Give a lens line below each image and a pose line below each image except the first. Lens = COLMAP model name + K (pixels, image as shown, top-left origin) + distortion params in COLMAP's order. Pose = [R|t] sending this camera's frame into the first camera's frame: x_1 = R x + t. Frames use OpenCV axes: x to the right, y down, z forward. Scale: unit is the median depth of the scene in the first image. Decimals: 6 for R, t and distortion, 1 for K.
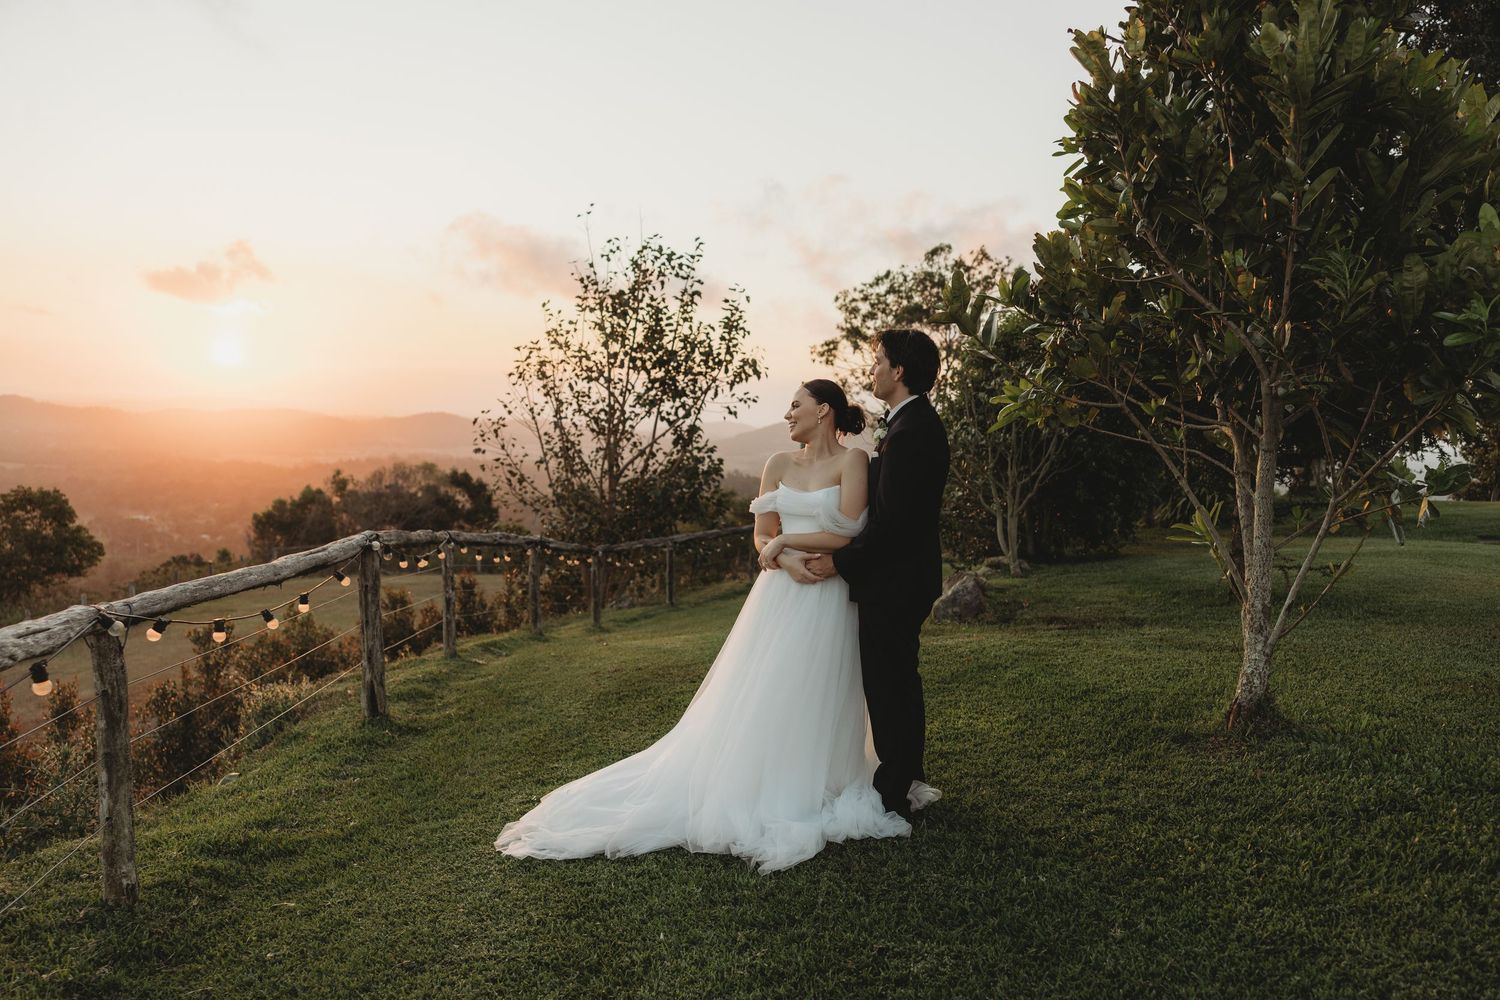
lens RADIAL K [[1348.6, 0, 827.8], [0, 1348.6, 555.8], [0, 0, 1]] dist [0.012605, -0.004796]
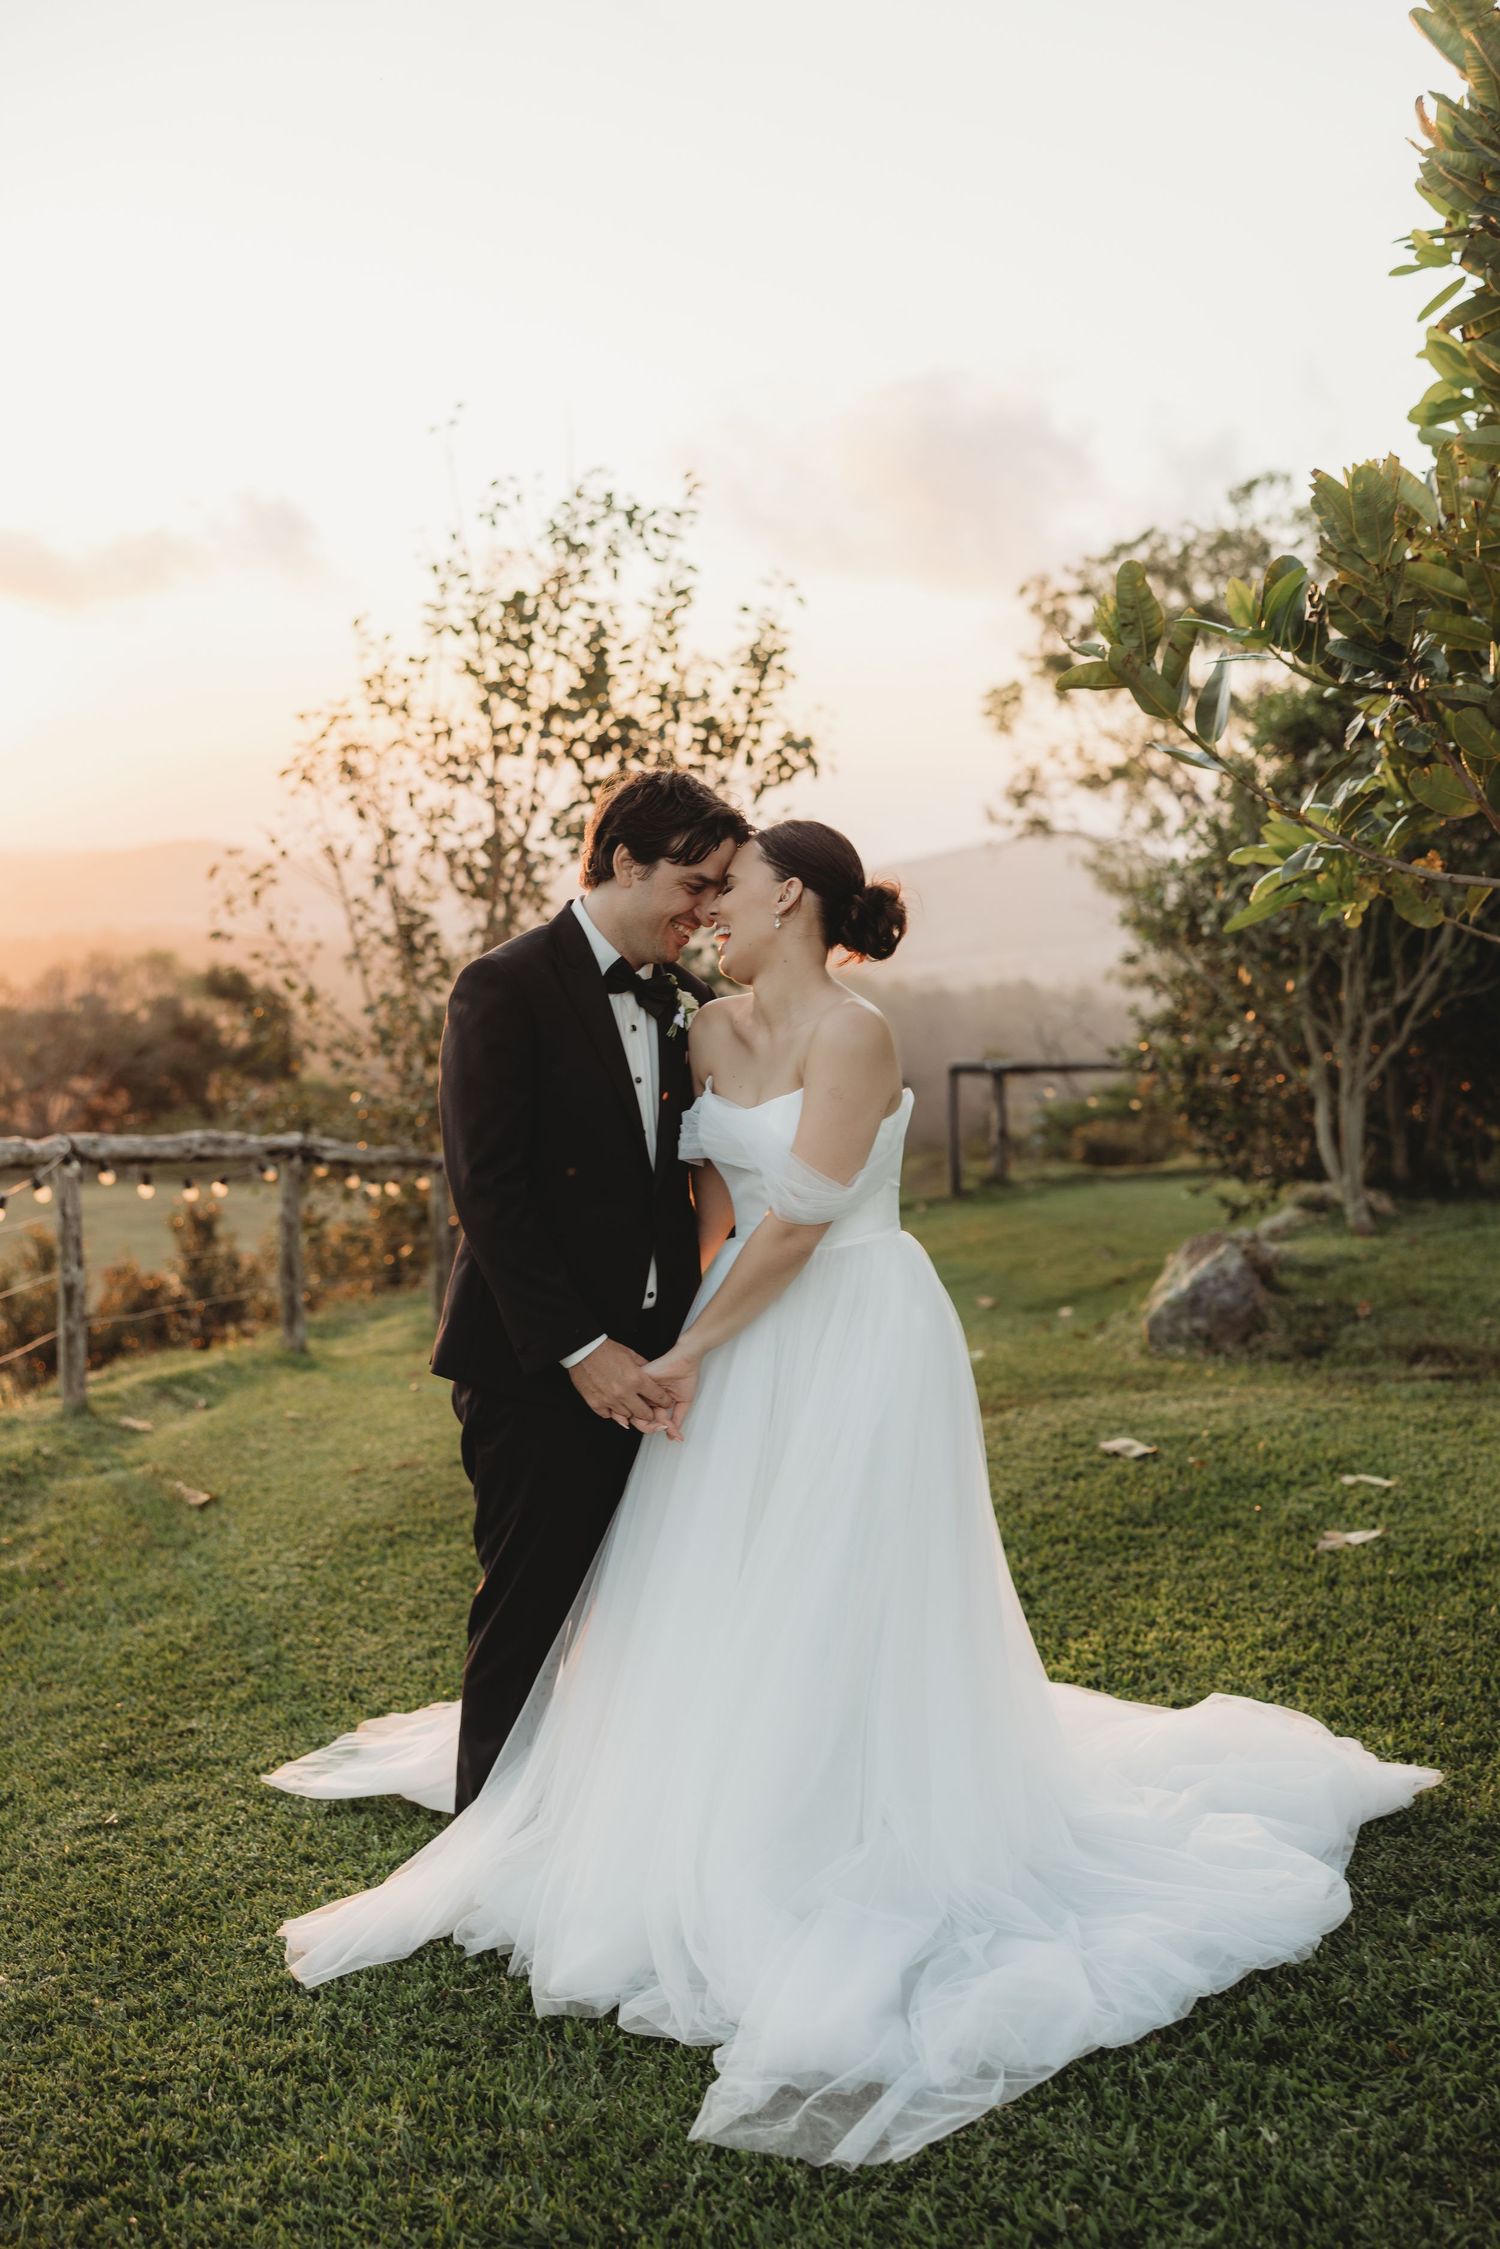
lens RADIAL K [[2846.6, 0, 748.2], [0, 2846.6, 1130.4], [0, 0, 1]] dist [0.002452, 0.000000]
pose [[0.995562, 0.004120, -0.094017, 0.036396], [-0.004283, 0.999990, -0.001532, -0.020402], [0.094010, 0.001928, 0.995569, 0.072328]]
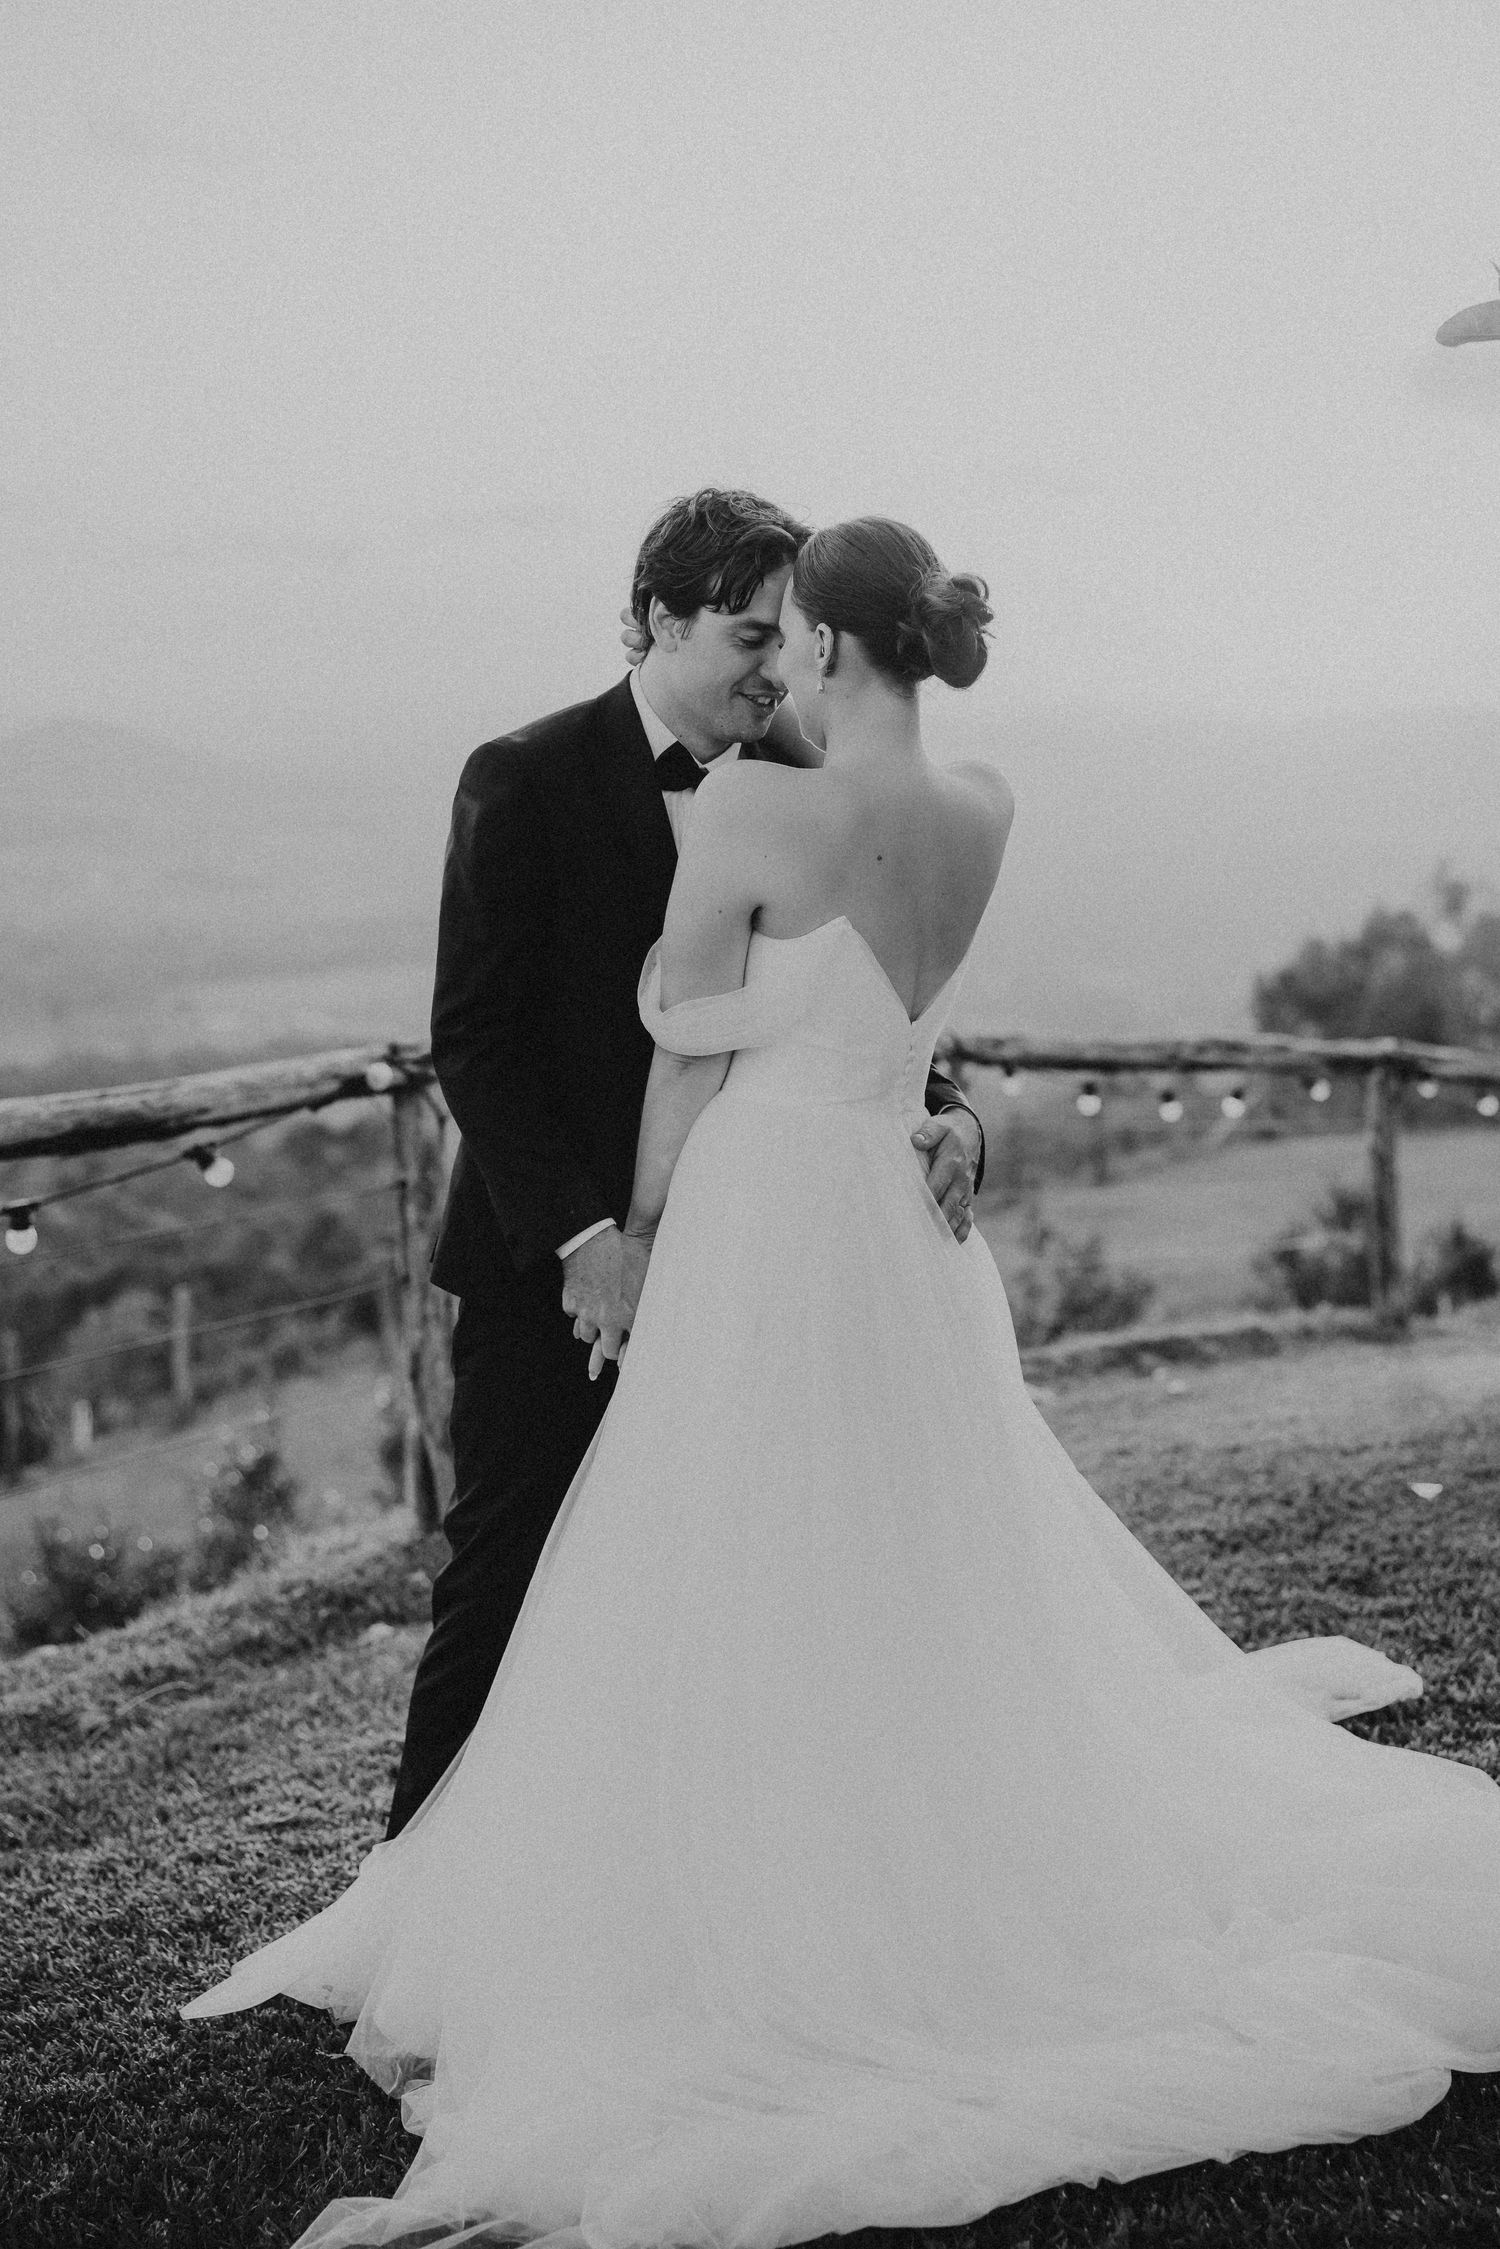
lens RADIAL K [[3584.9, 0, 745.5], [0, 3584.9, 1131.6], [0, 0, 1]] dist [0.112503, 0.000000]
pose [[0.828884, 0.020844, -0.559032, 0.226010], [-0.012822, 0.999751, 0.018265, -0.008897], [0.559274, -0.007971, 0.828945, 0.163969]]
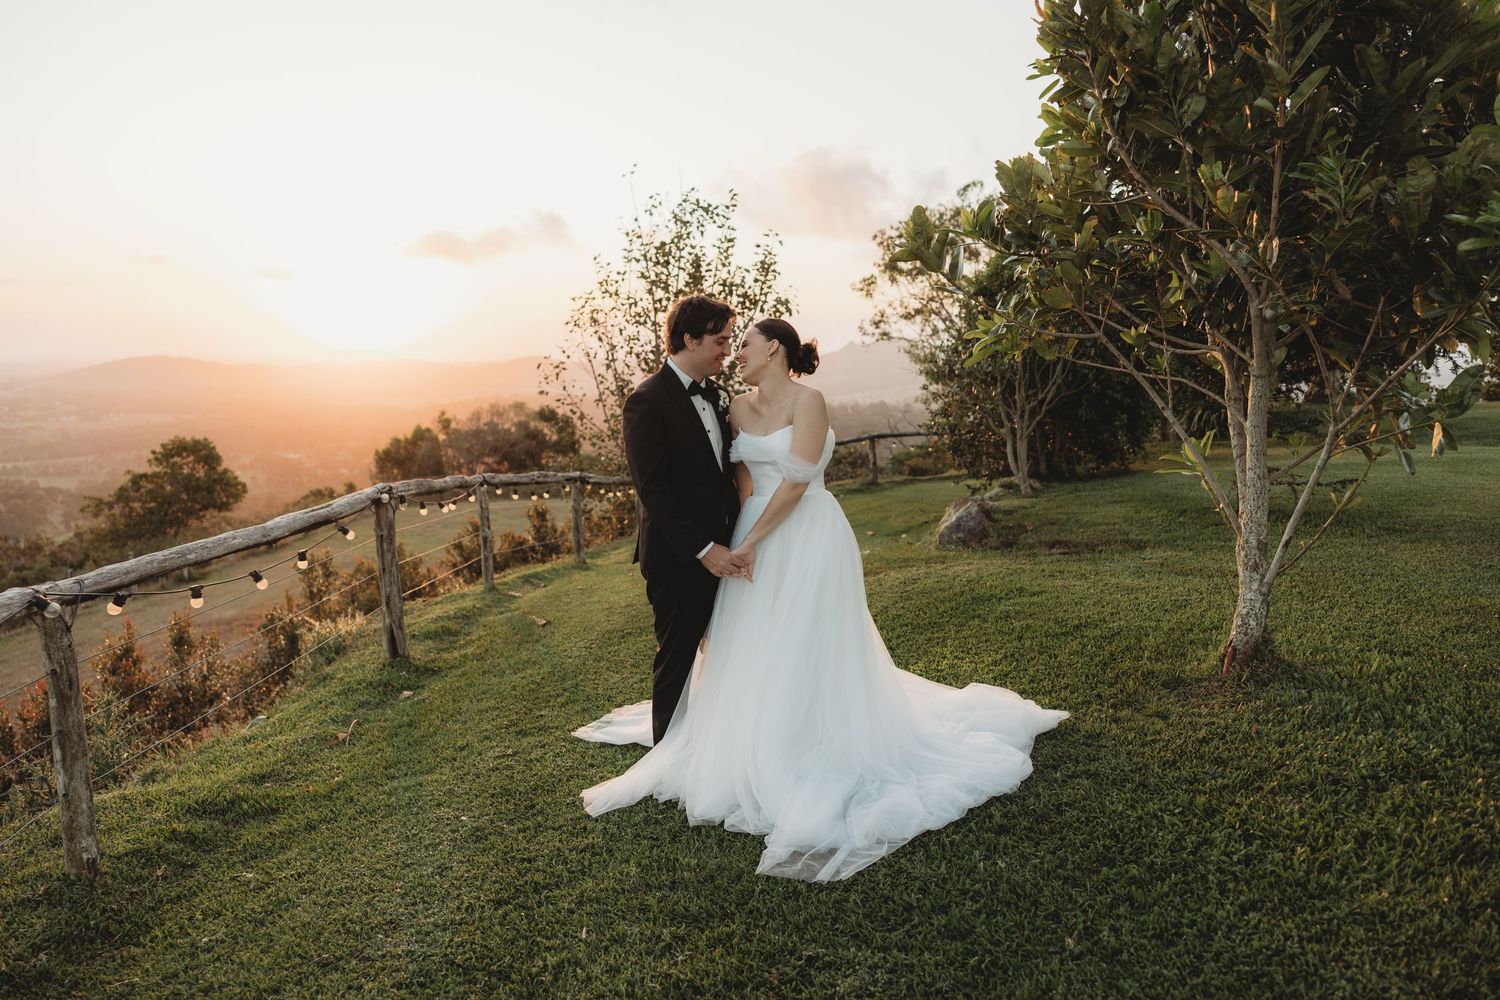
lens RADIAL K [[1192.2, 0, 744.2], [0, 1192.2, 493.0], [0, 0, 1]] dist [0.011580, -0.004397]
pose [[0.992952, -0.030898, -0.114414, 0.036655], [0.033081, 0.999304, 0.017232, -0.013493], [0.113802, -0.020895, 0.993284, 0.077336]]
